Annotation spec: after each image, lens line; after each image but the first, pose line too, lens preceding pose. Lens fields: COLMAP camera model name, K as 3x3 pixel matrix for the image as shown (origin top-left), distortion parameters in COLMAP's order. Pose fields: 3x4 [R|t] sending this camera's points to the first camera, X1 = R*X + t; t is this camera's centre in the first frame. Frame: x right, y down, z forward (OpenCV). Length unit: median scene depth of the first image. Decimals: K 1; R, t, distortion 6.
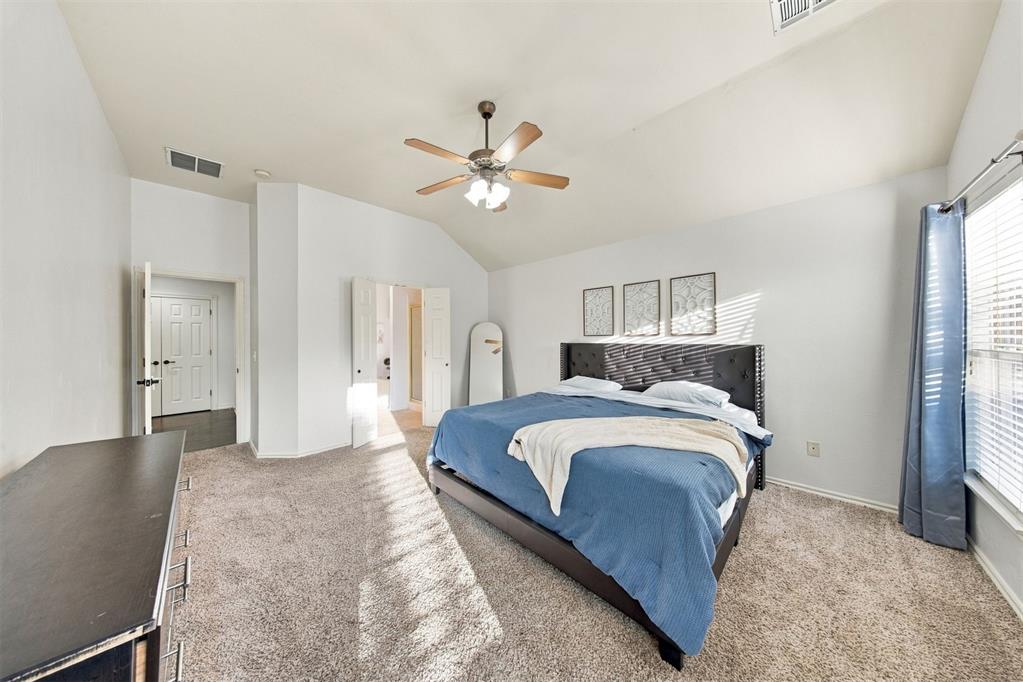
lens RADIAL K [[303.4, 0, 505.1], [0, 303.4, 336.8], [0, 0, 1]] dist [-0.001873, -0.000225]
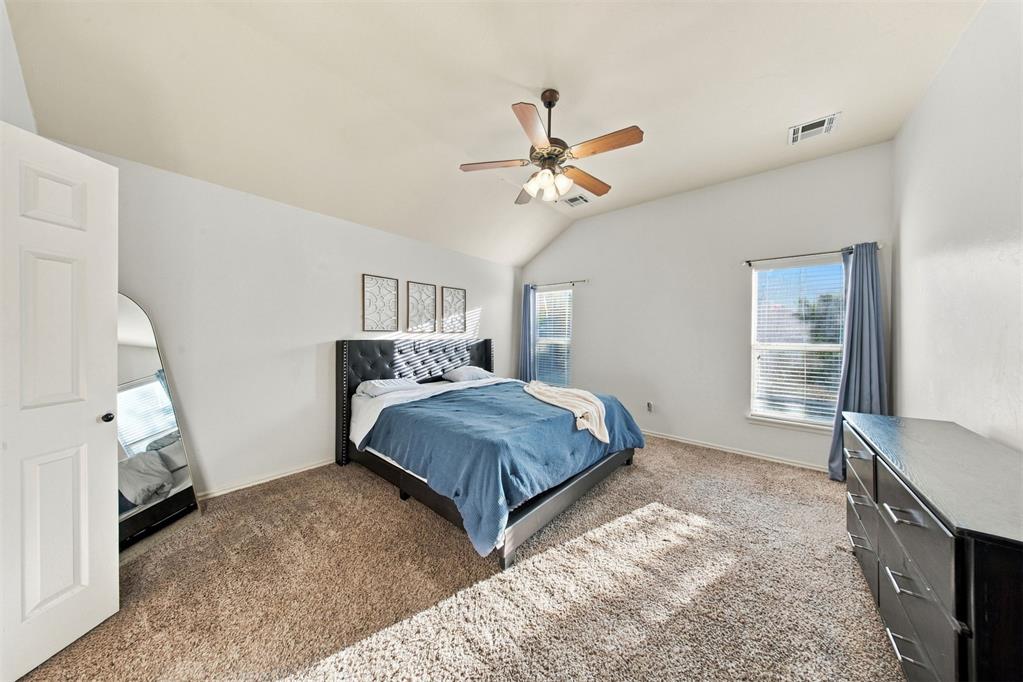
lens RADIAL K [[303.4, 0, 505.1], [0, 303.4, 336.8], [0, 0, 1]] dist [-0.001873, -0.000225]
pose [[-0.076349, 0.001923, 0.997079, -0.693362], [-0.006129, 0.999978, -0.002398, 0.015053], [-0.997062, -0.006294, -0.076335, 0.826666]]
